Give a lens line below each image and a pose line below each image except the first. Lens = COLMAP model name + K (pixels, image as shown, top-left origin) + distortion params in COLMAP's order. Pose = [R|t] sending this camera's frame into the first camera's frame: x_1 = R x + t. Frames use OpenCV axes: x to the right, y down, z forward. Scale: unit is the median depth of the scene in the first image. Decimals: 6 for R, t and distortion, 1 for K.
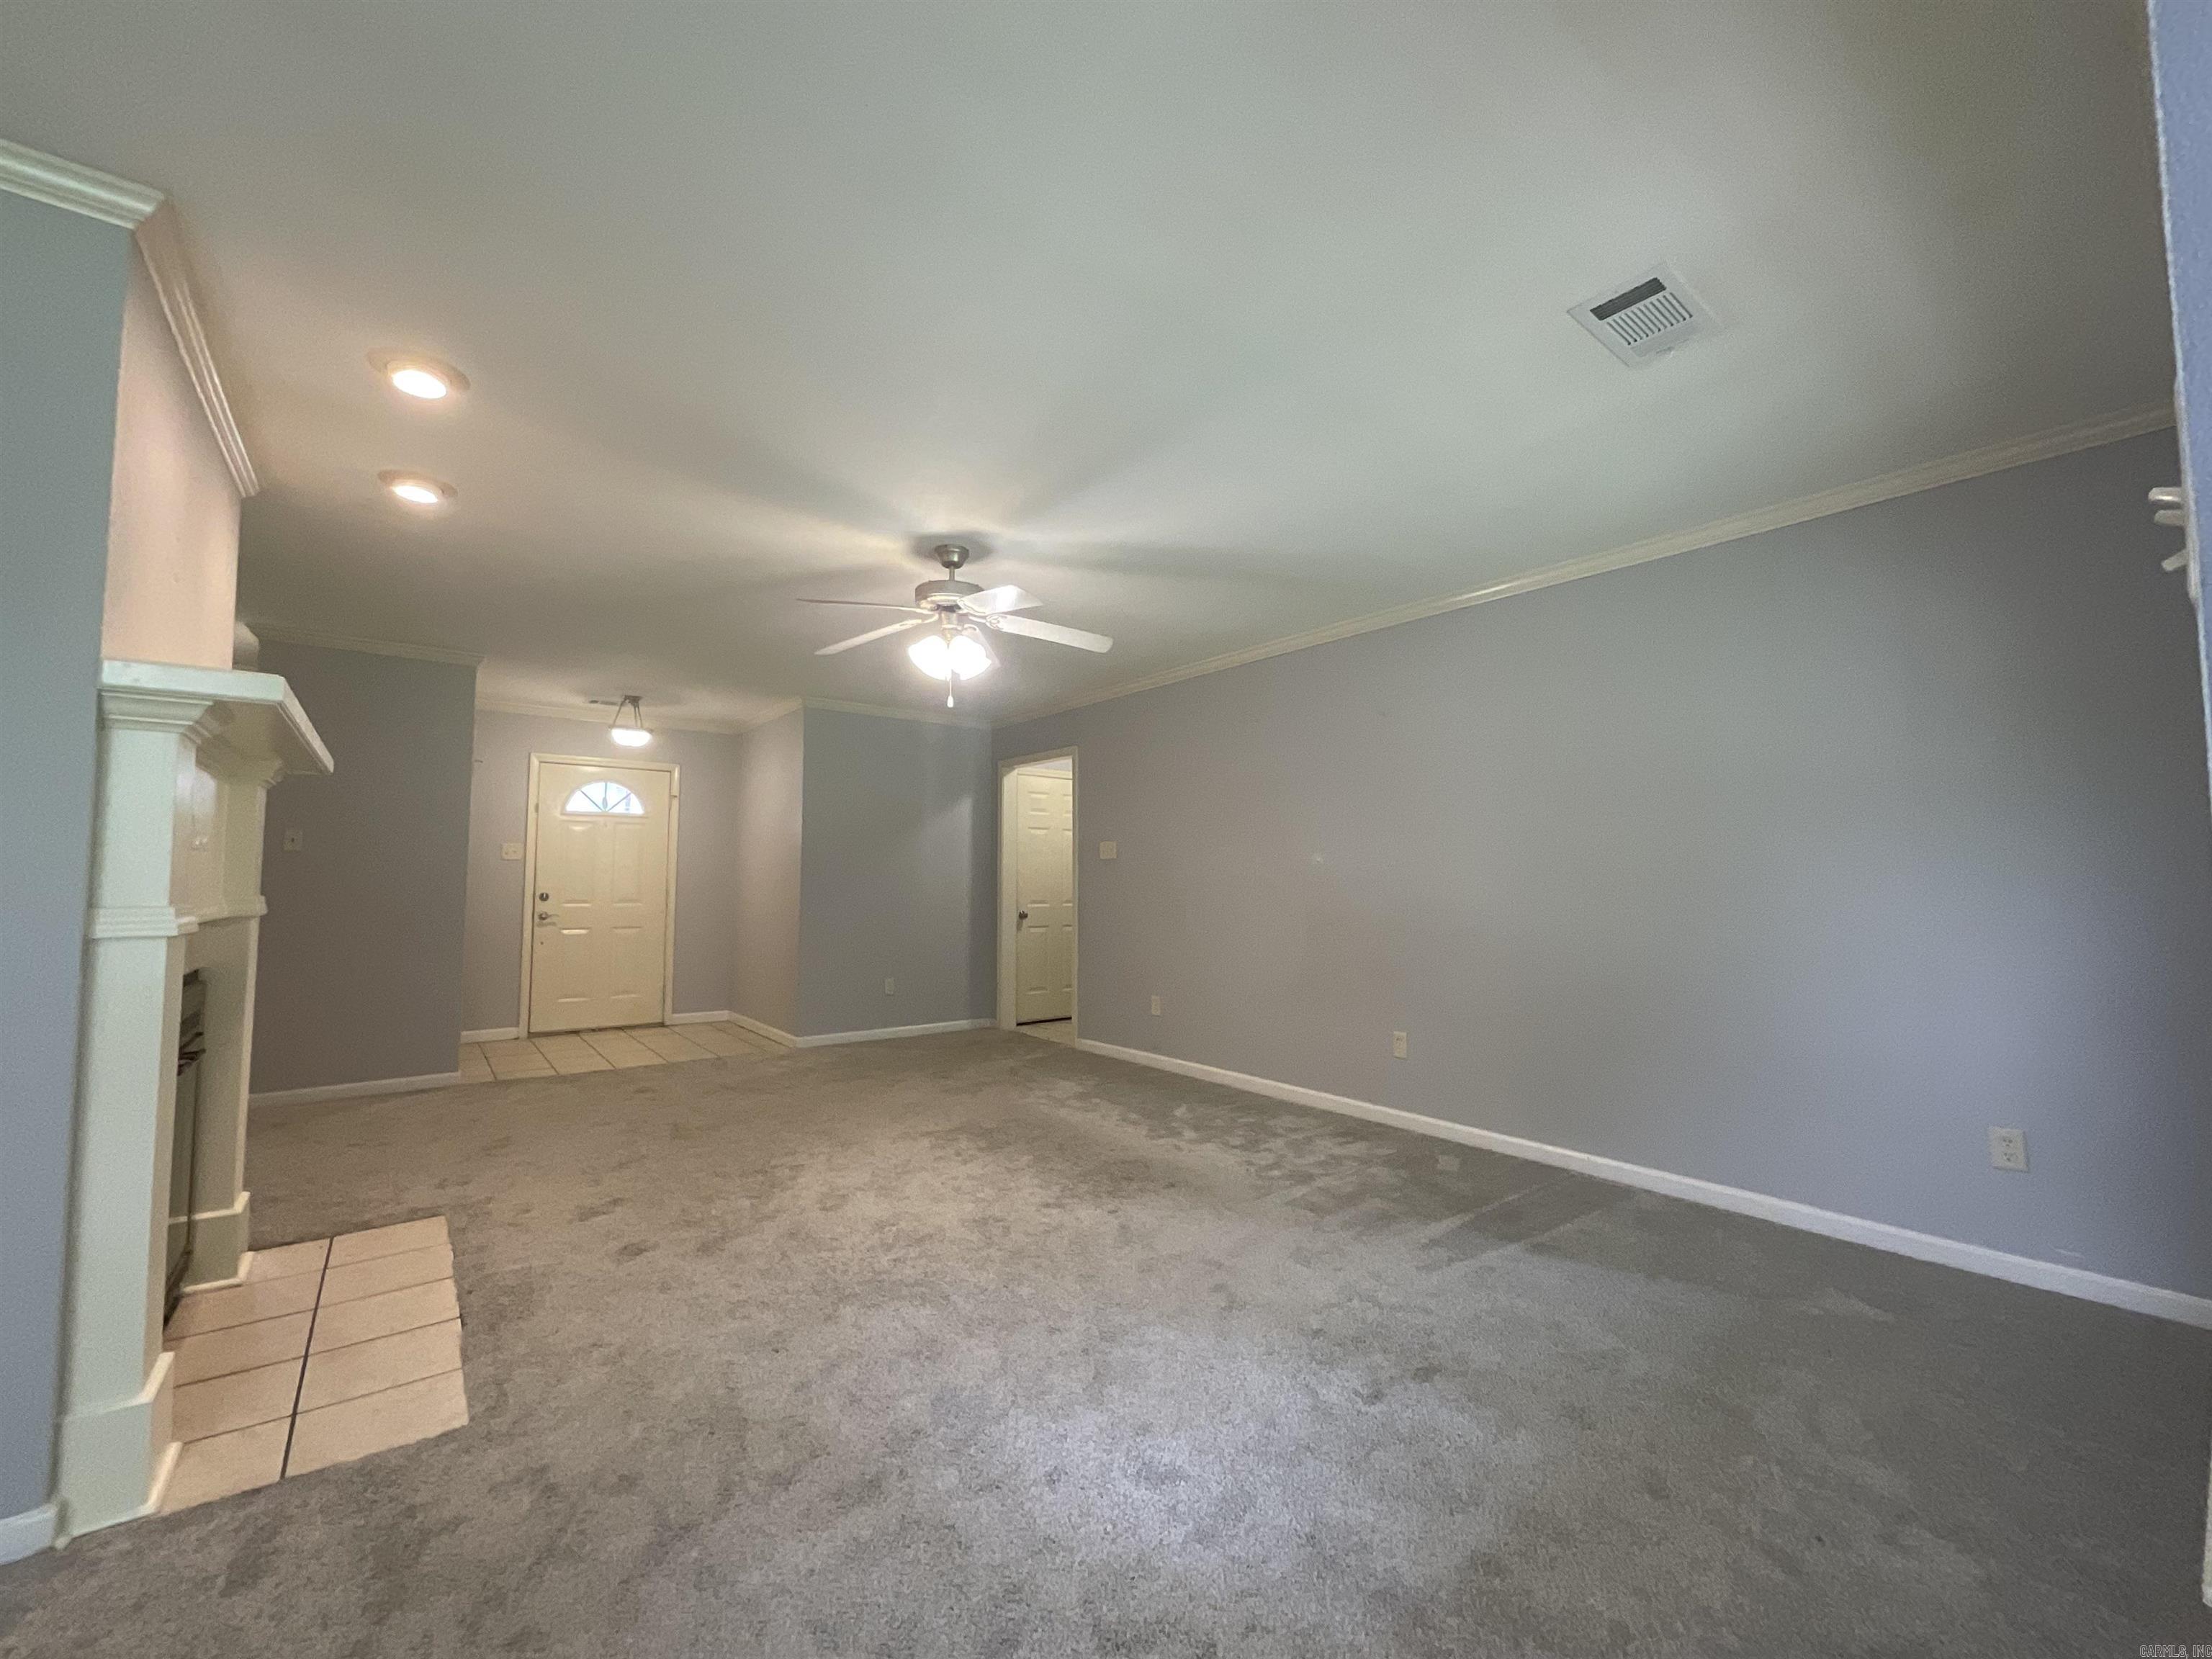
lens RADIAL K [[902.0, 0, 1106.0], [0, 902.0, 829.5], [0, 0, 1]] dist [-0.002469, 0.003990]
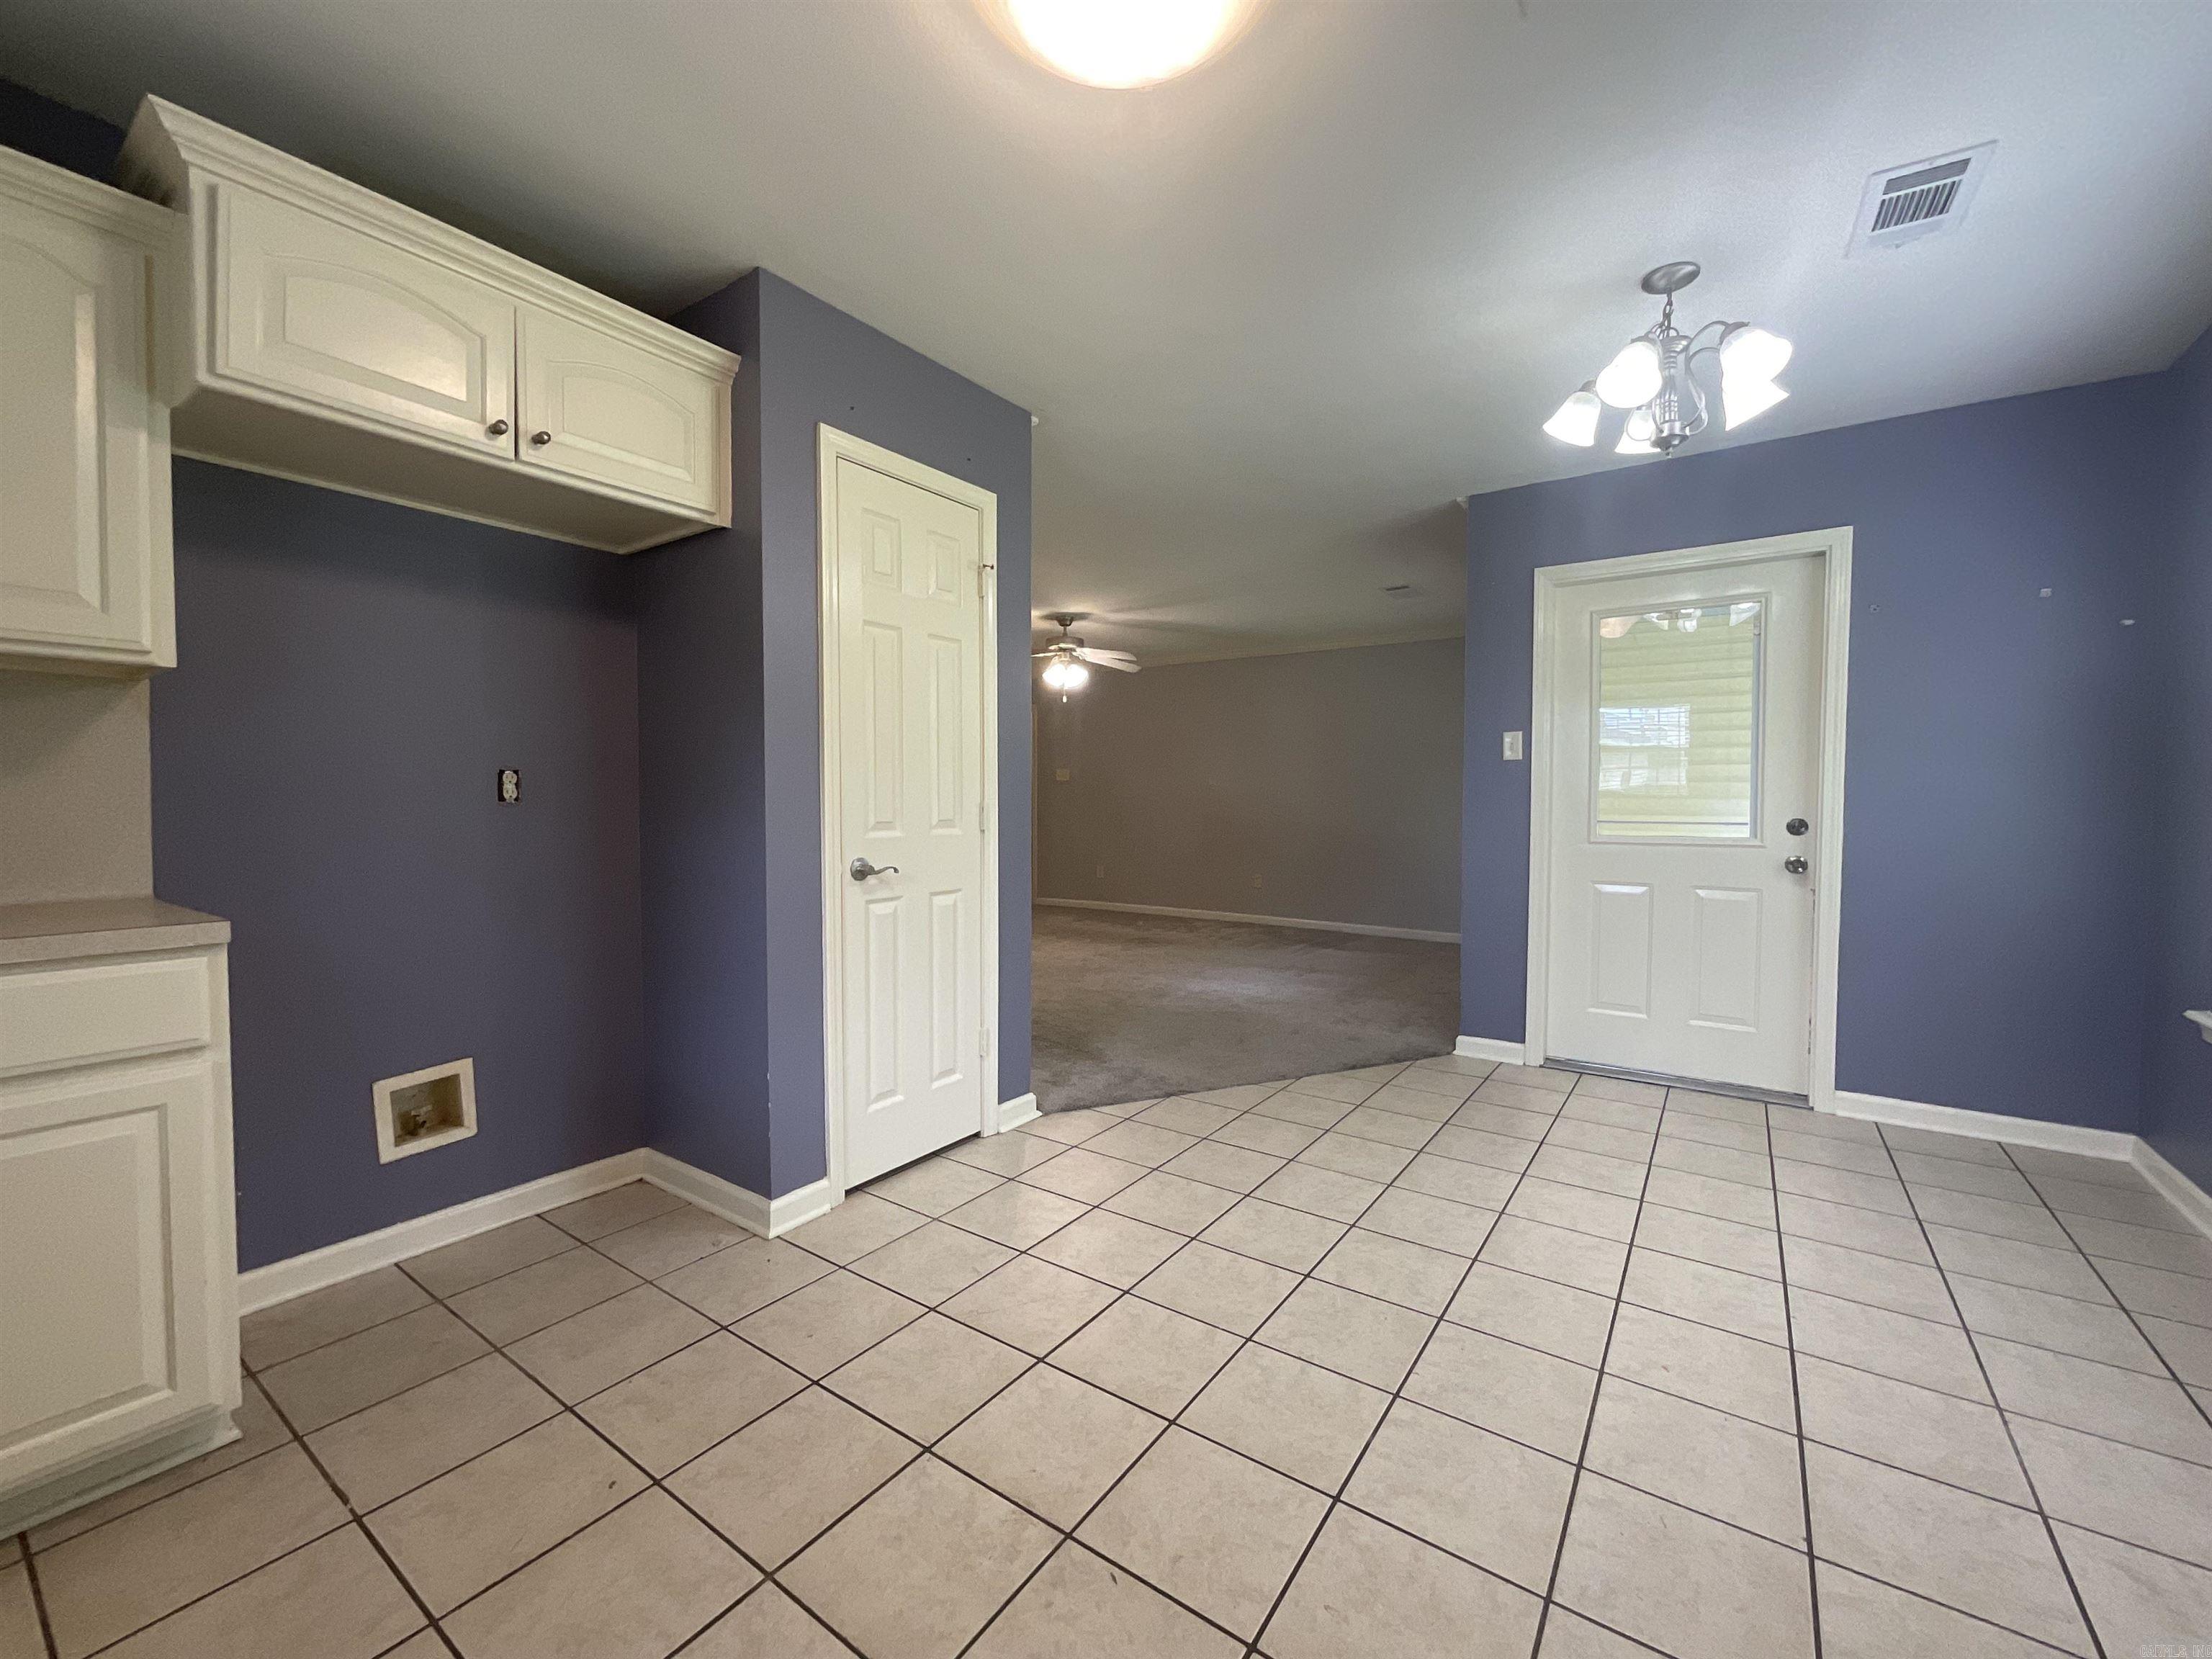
lens RADIAL K [[893.3, 0, 1107.7], [0, 893.3, 831.8], [0, 0, 1]] dist [-0.006773, 0.001218]
pose [[0.958377, -0.010114, 0.285325, -0.631676], [-0.016834, 0.995632, 0.091836, -0.038118], [-0.285008, -0.092817, 0.954021, -0.853666]]
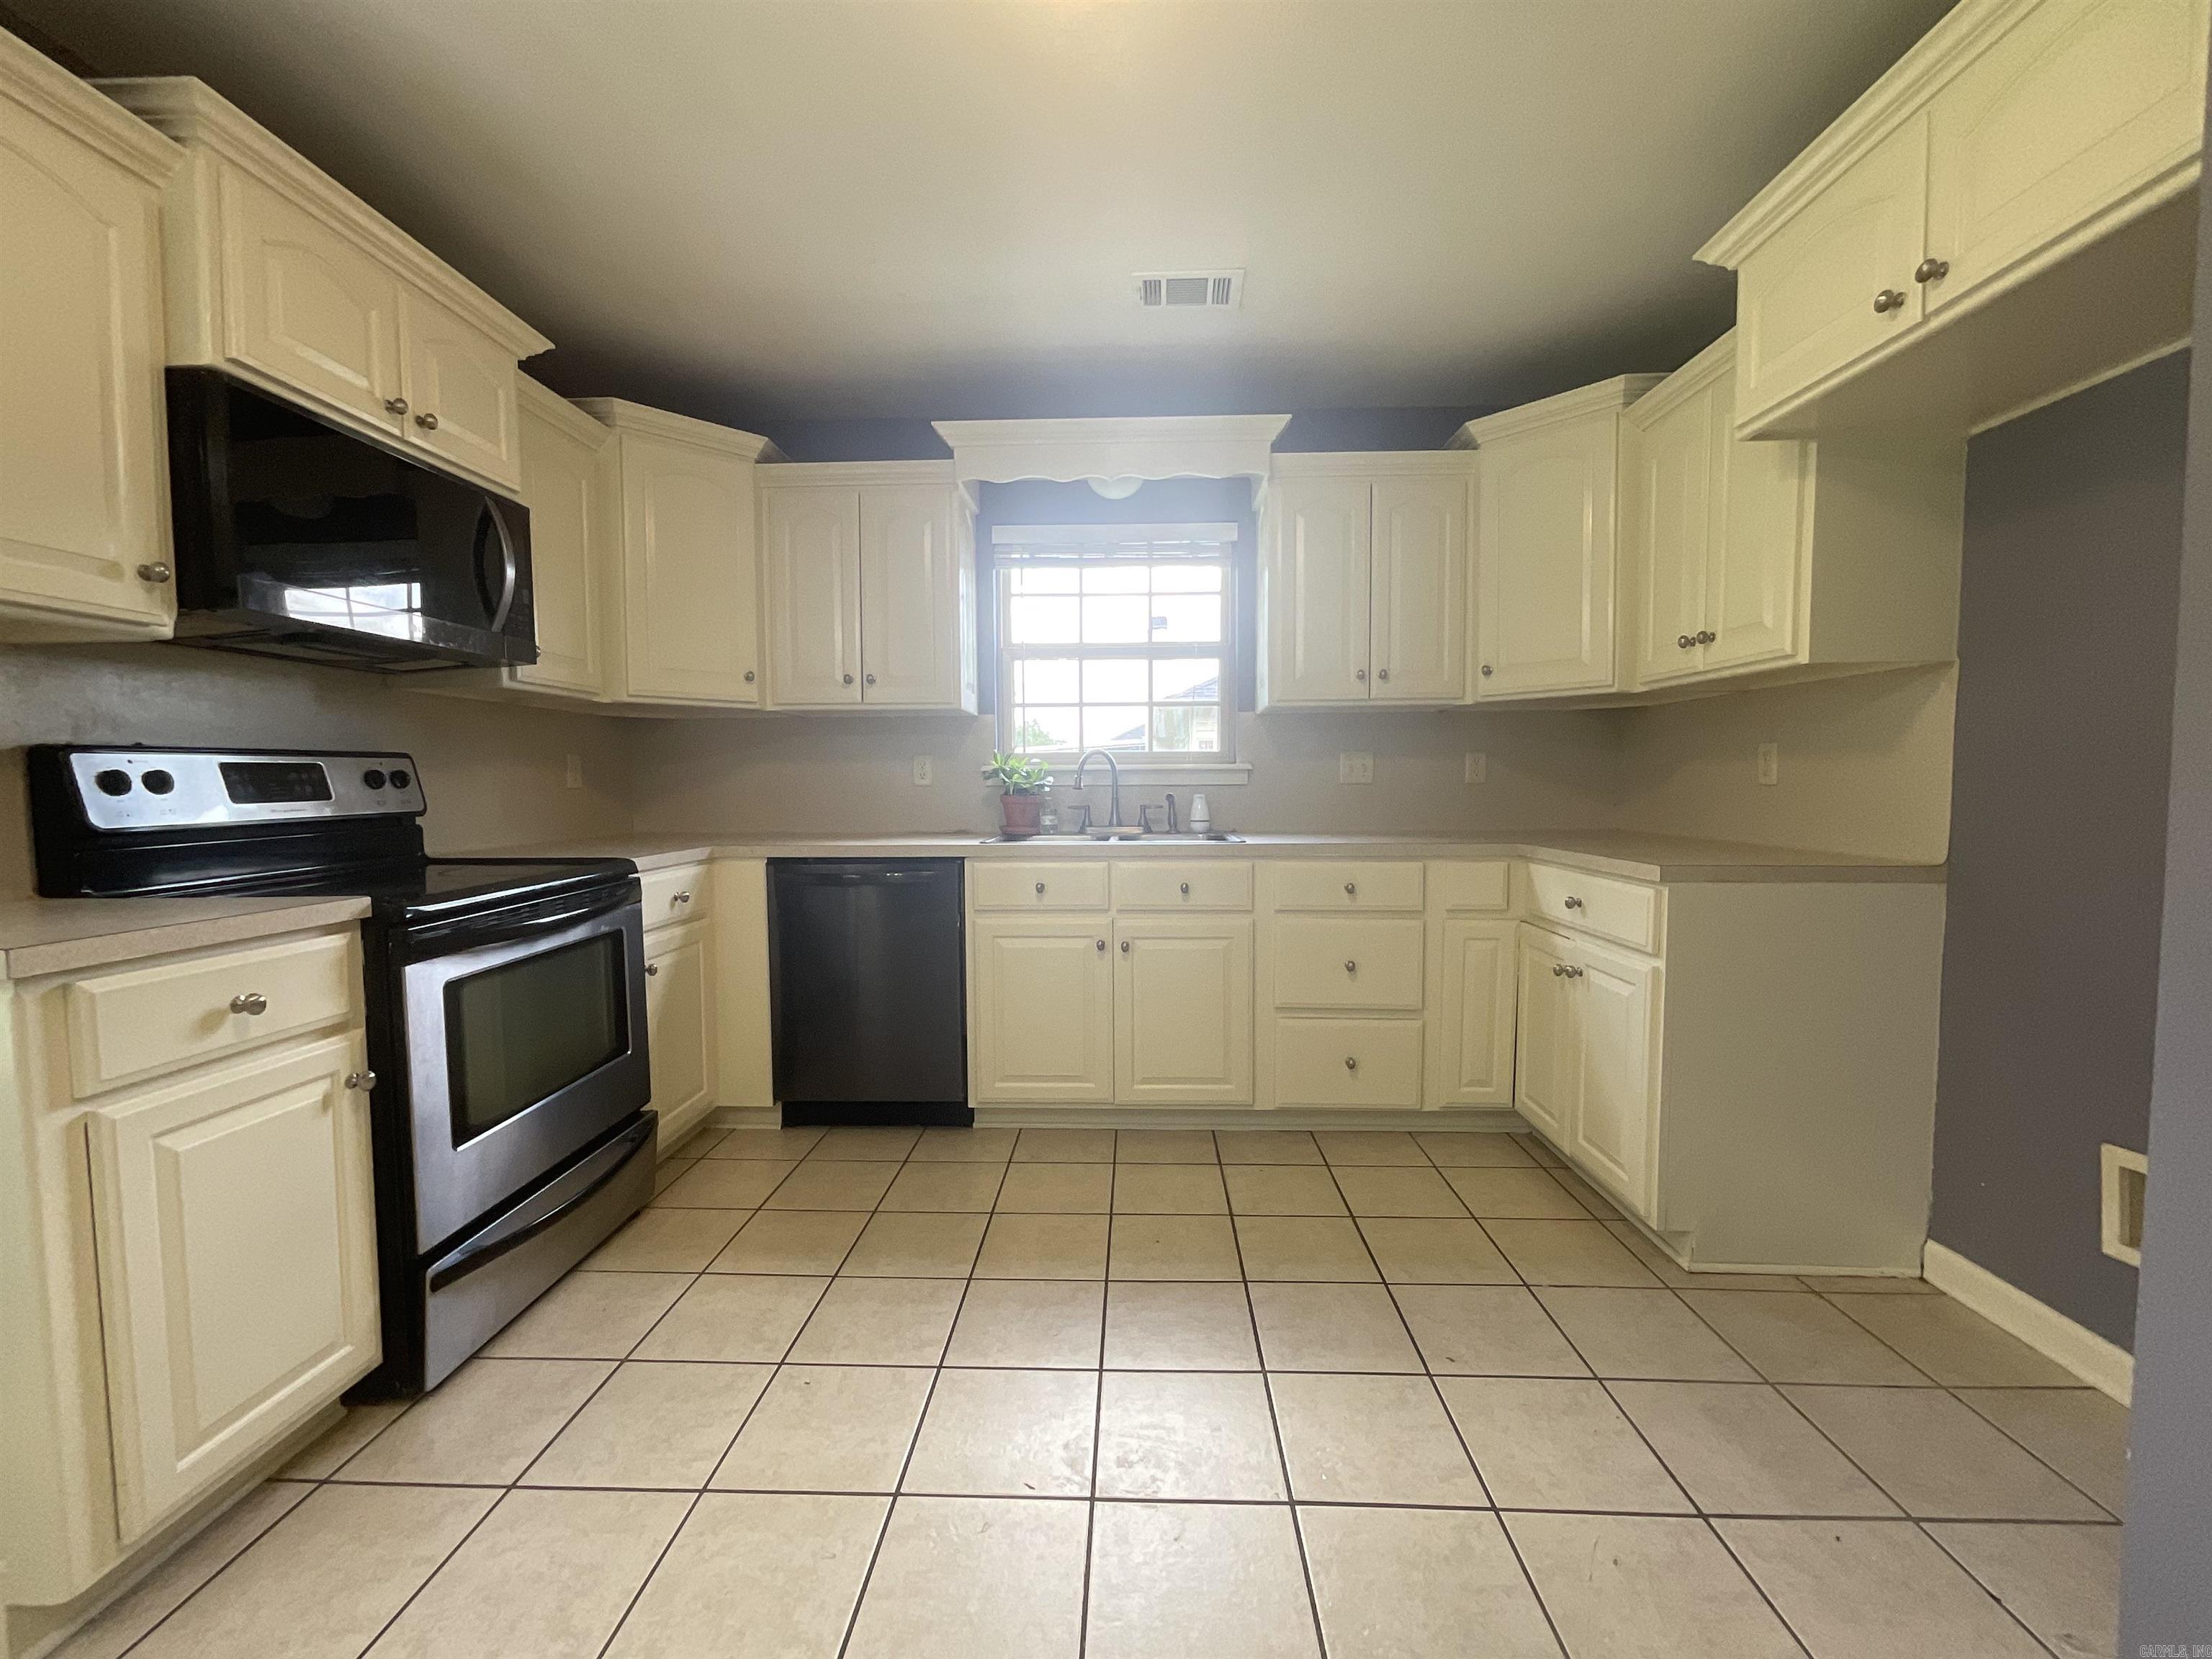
lens RADIAL K [[902.0, 0, 1106.0], [0, 902.0, 829.5], [0, 0, 1]] dist [-0.002469, 0.003990]
pose [[-0.648343, 0.042163, -0.760180, -0.249491], [0.049341, 0.998693, 0.013310, 0.002606], [0.759748, -0.028878, -0.649576, -0.230172]]
